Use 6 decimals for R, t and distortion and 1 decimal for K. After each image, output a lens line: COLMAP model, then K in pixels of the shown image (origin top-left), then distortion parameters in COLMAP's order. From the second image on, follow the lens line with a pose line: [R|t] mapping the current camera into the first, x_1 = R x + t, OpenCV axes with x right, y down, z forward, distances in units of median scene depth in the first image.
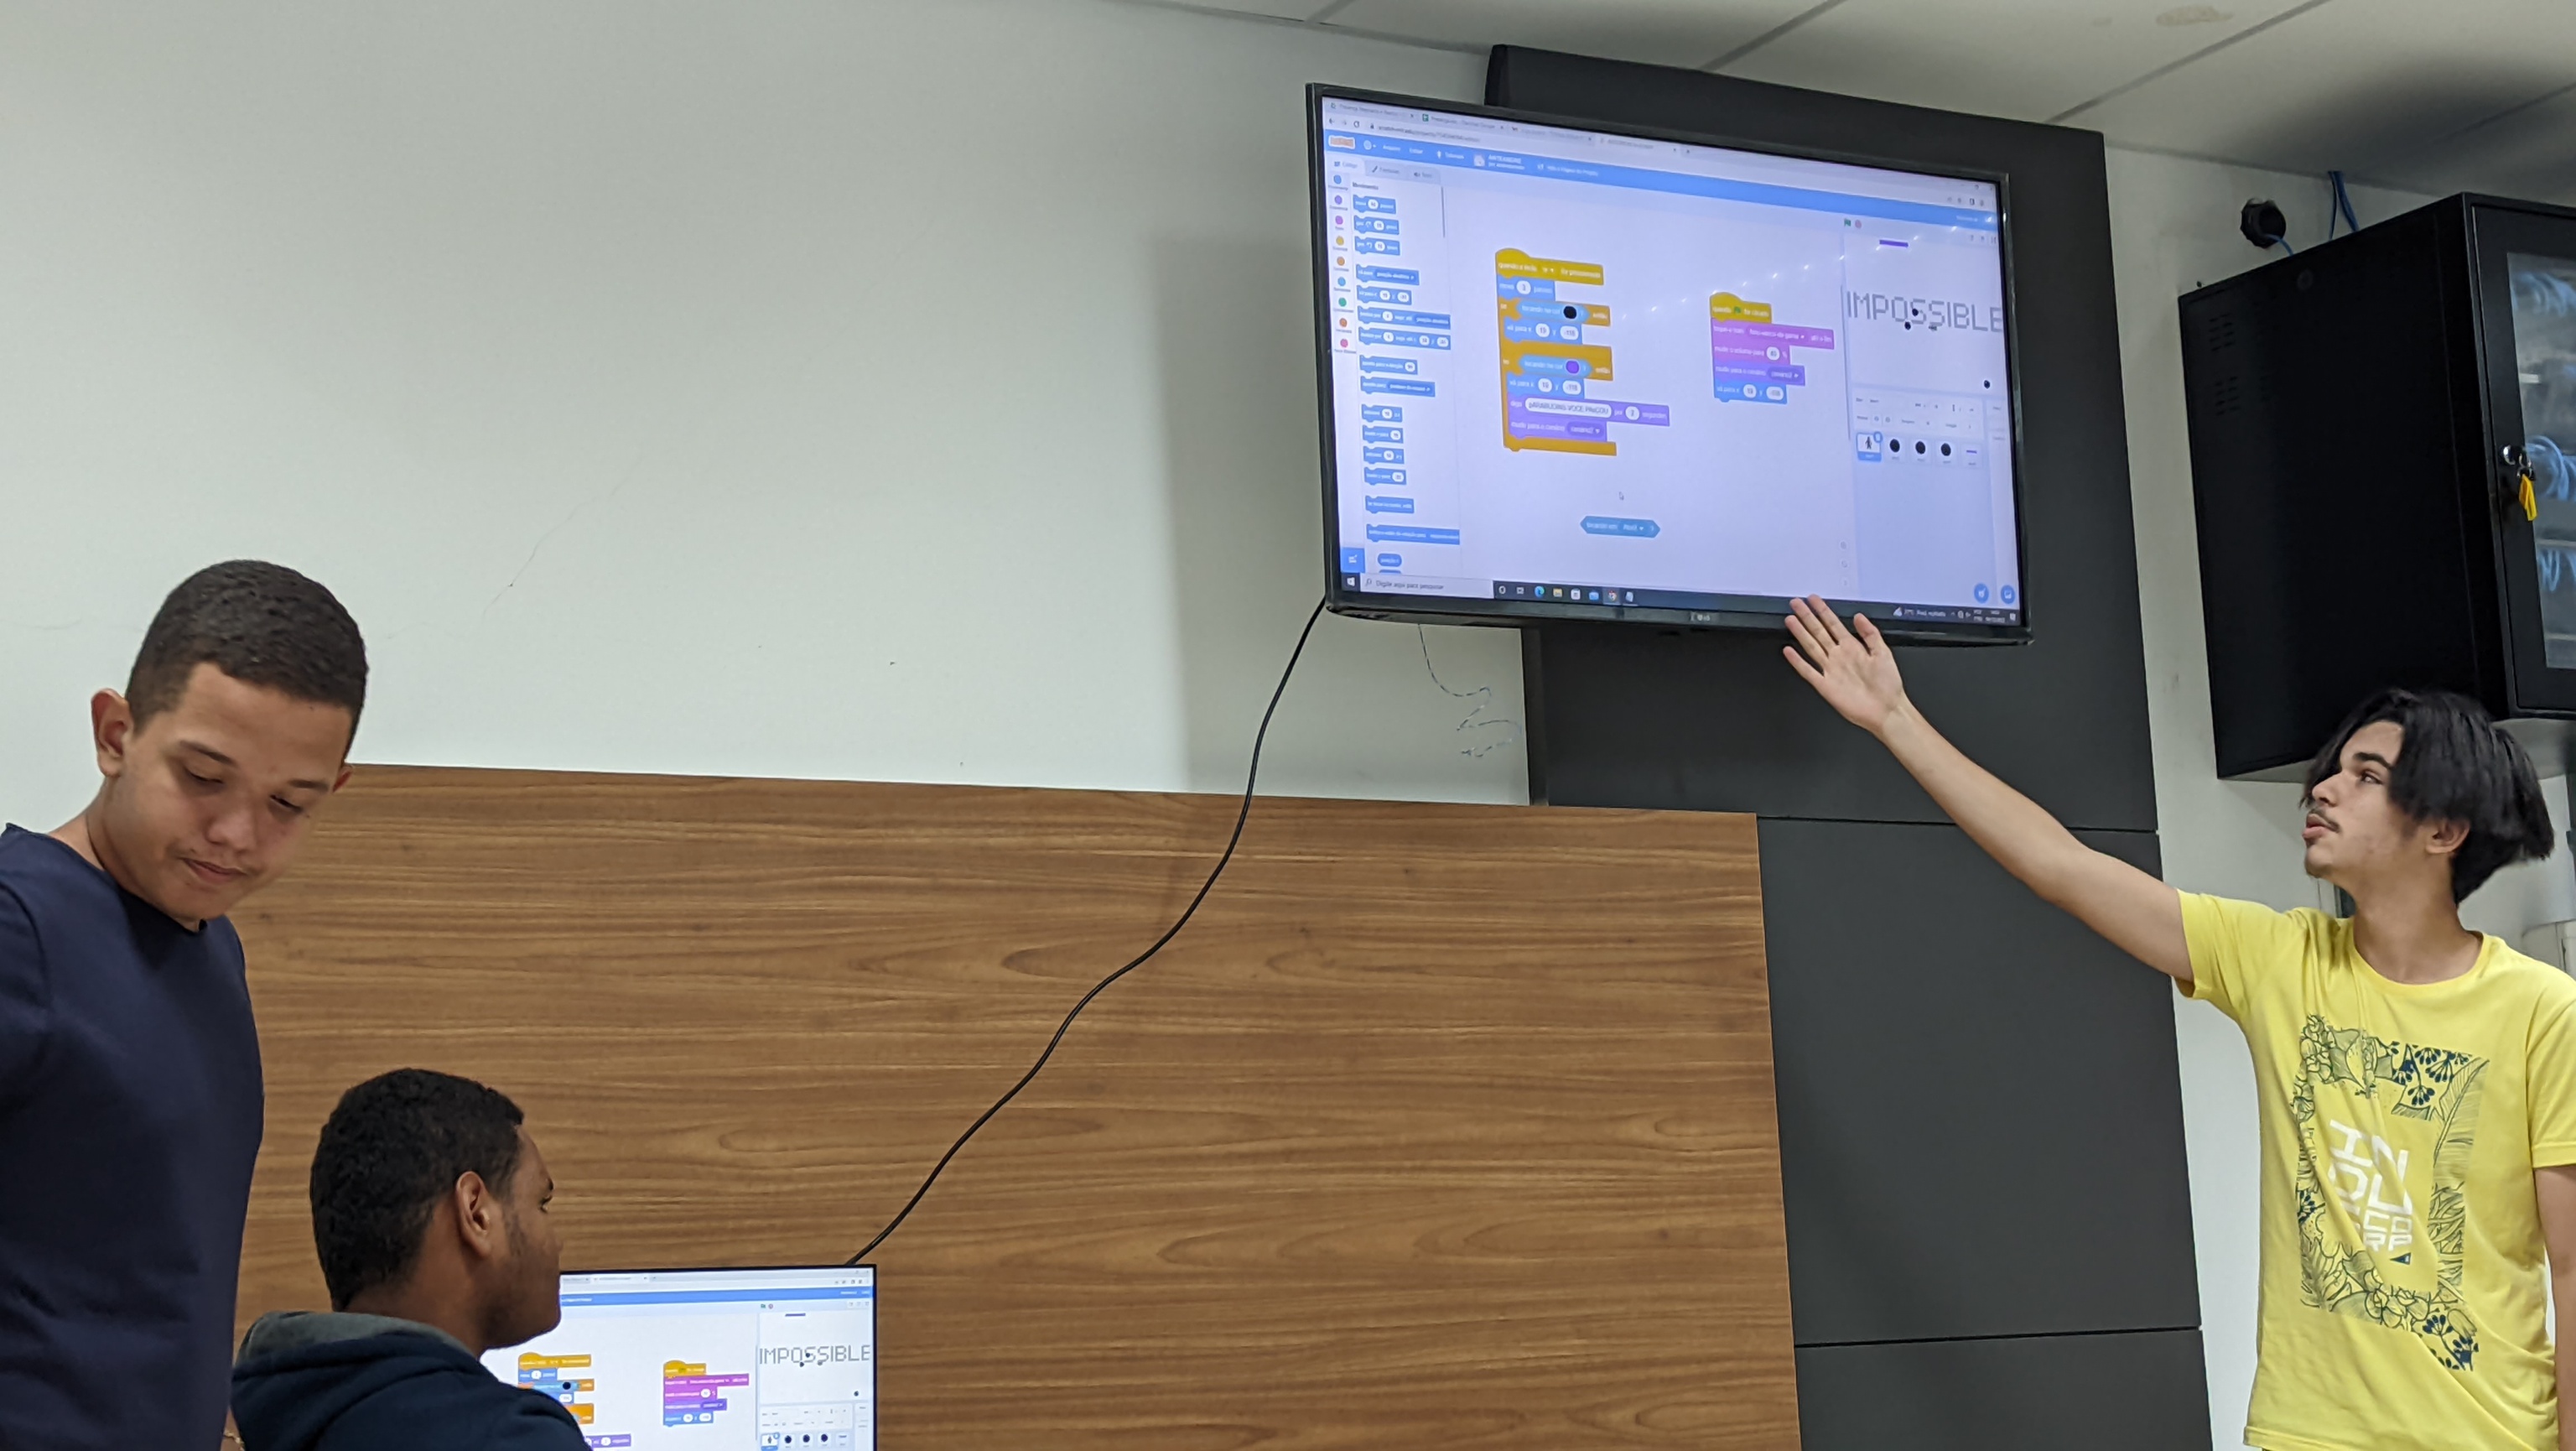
lens RADIAL K [[3549.0, 0, 1287.3], [0, 3549.0, 729.5], [0, 0, 1]] dist [0.011996, 0.000000]
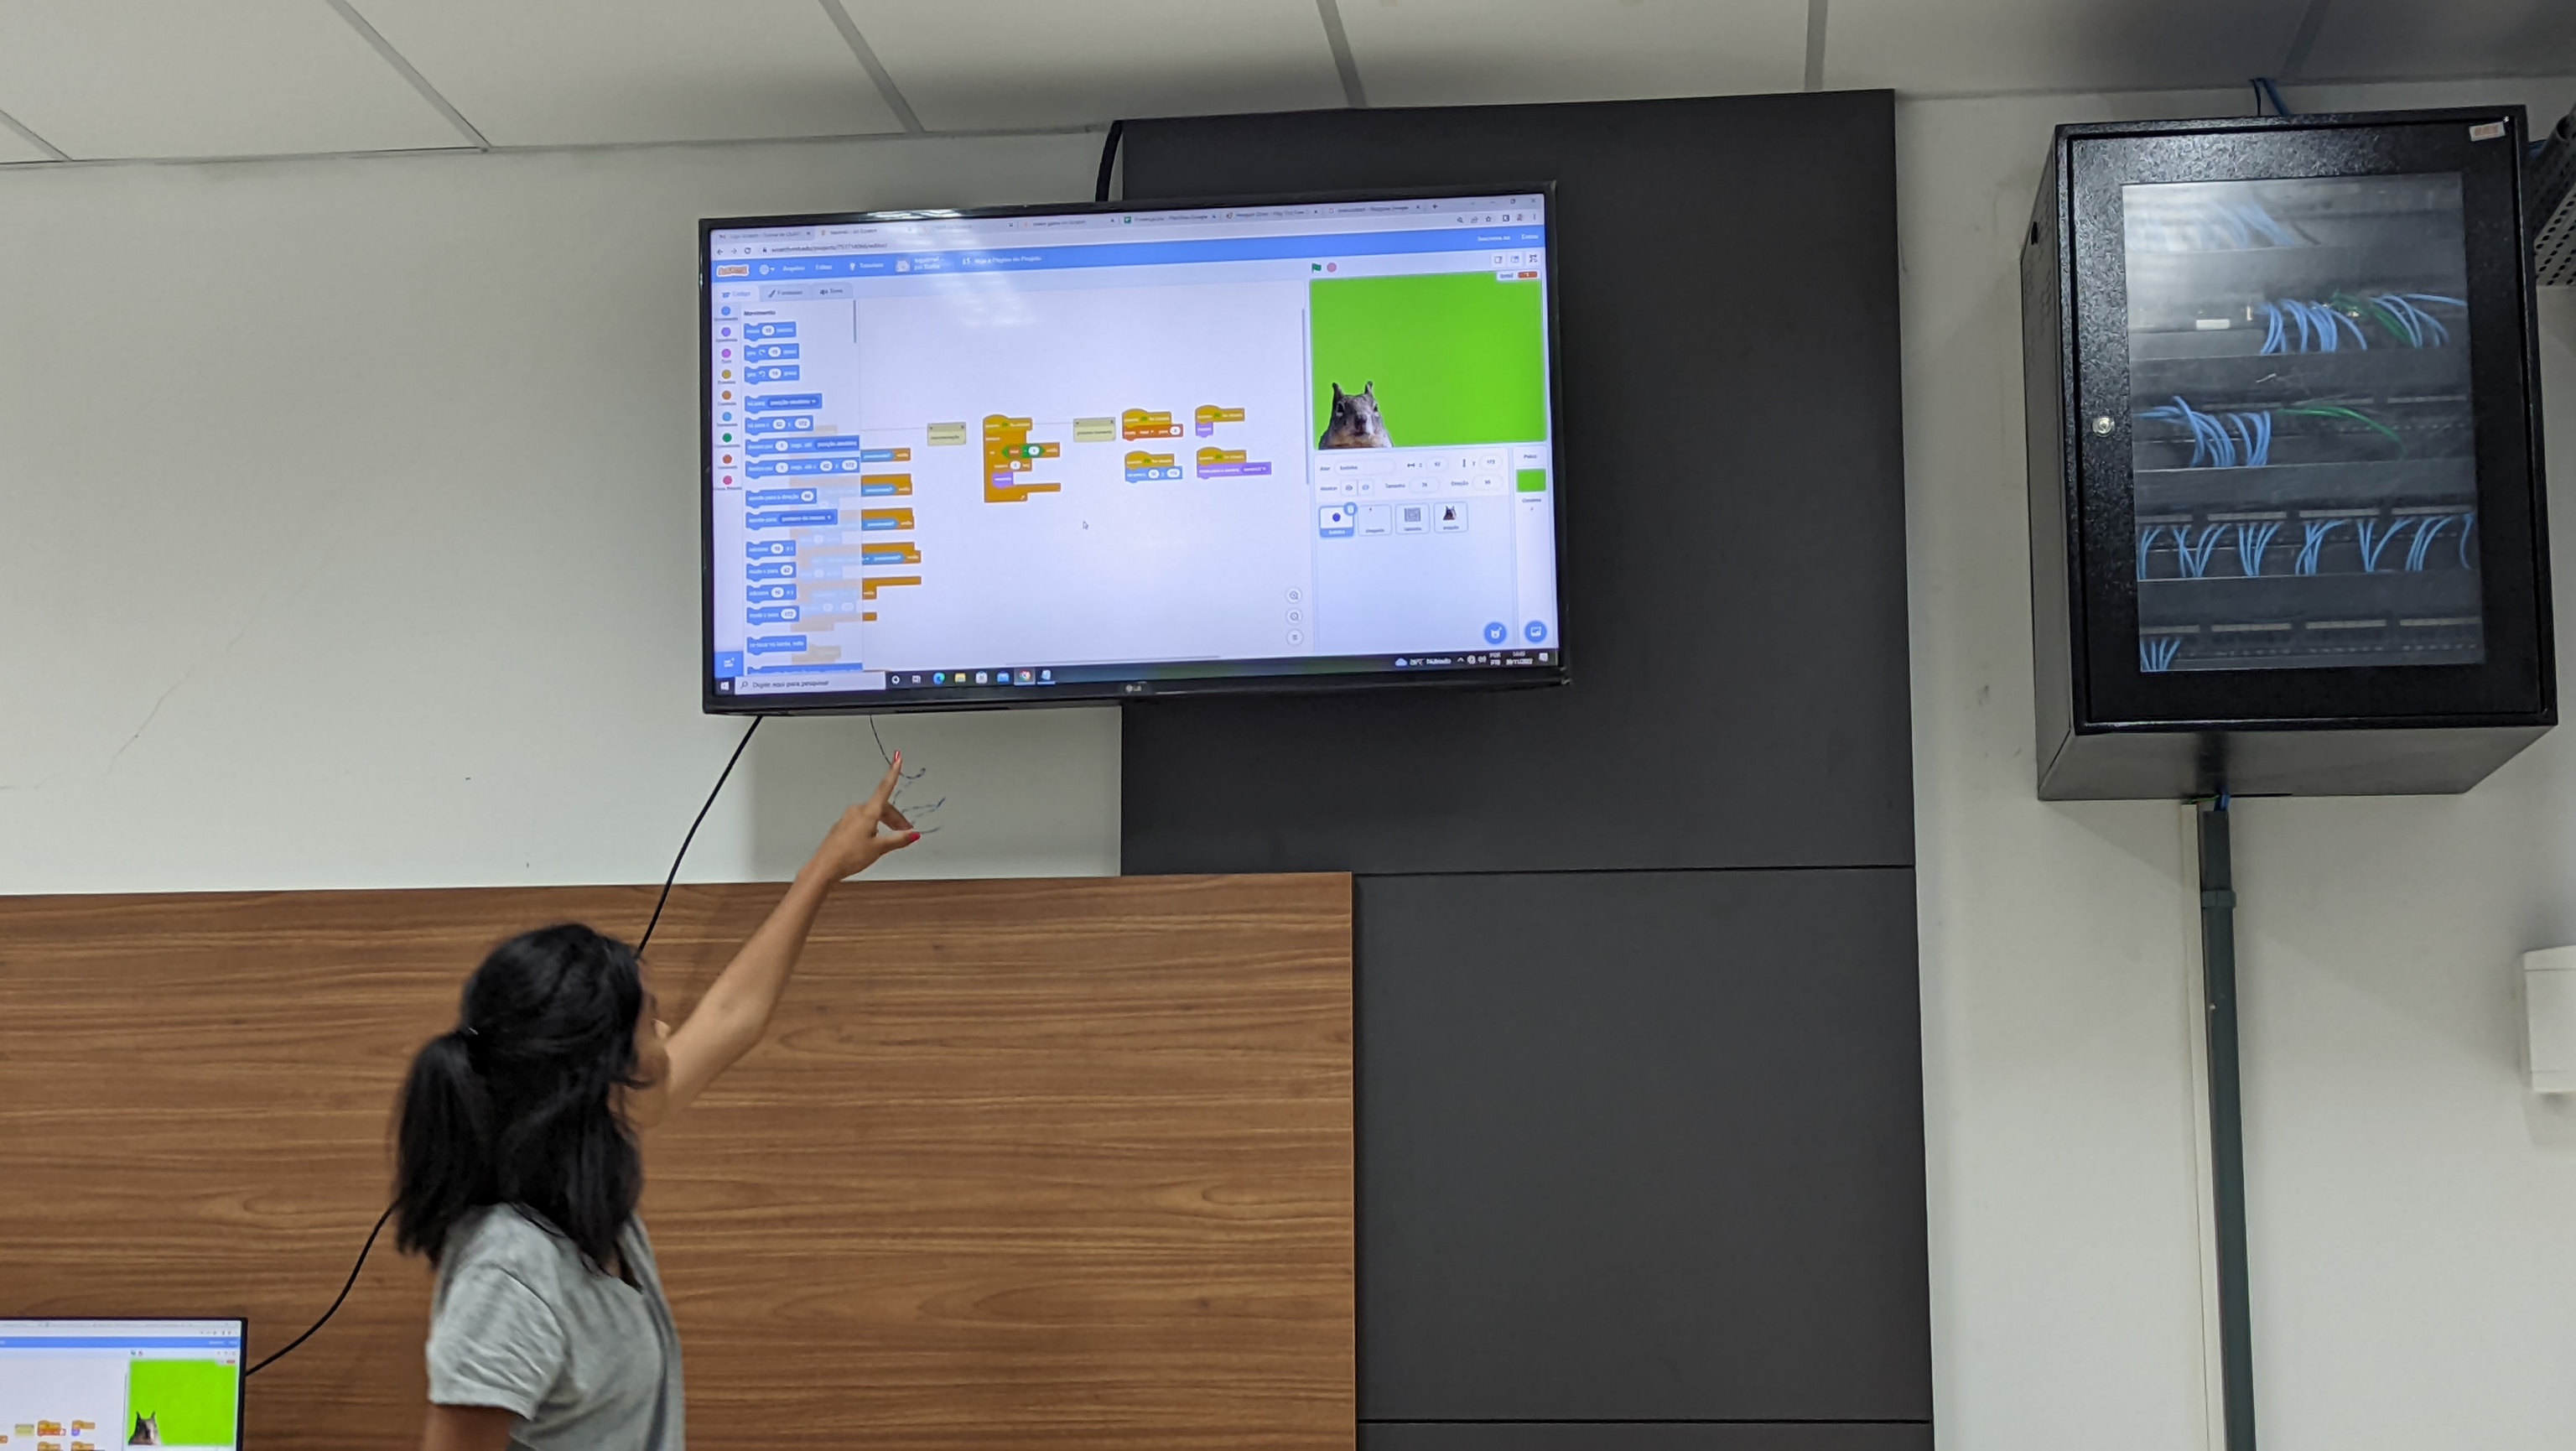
lens RADIAL K [[3549.0, 0, 1289.3], [0, 3549.0, 722.3], [0, 0, 1]] dist [0.011996, 0.000000]
pose [[0.842897, -0.055041, -0.535253, 0.703140], [0.059668, 0.998181, -0.008681, -0.011081], [0.534757, -0.024621, 0.844647, 0.184030]]
